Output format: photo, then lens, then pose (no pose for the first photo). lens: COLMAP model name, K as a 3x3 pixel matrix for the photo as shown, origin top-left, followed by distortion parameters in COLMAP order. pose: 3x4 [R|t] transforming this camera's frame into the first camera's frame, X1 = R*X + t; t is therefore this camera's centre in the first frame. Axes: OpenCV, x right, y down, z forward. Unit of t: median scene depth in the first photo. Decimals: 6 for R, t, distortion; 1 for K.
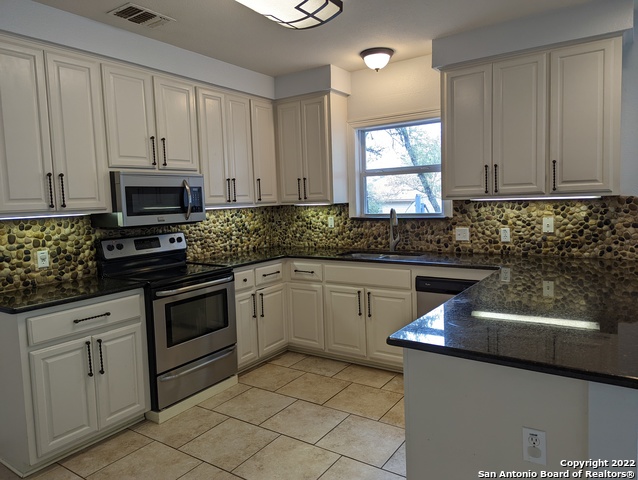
lens RADIAL K [[448.3, 0, 320.8], [0, 448.3, 235.8], [0, 0, 1]] dist [0.063955, -0.057334]
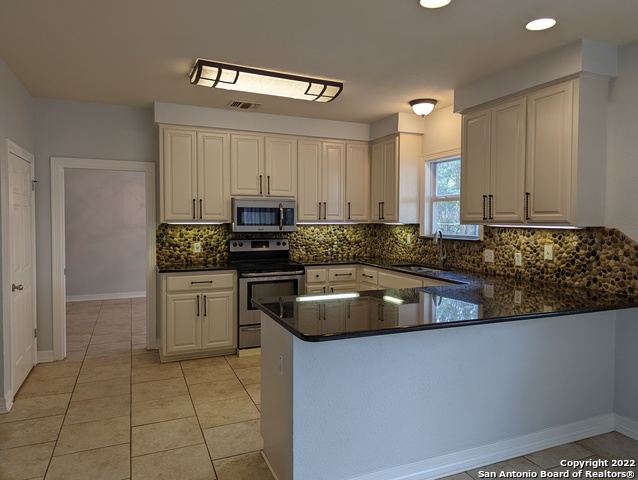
lens RADIAL K [[448.3, 0, 332.4], [0, 448.3, 236.0], [0, 0, 1]] dist [0.063955, -0.057334]
pose [[0.843200, 0.057752, -0.534489, 0.631718], [-0.077481, 0.996888, -0.014518, -0.007923], [0.531987, 0.053654, 0.845051, -0.152696]]
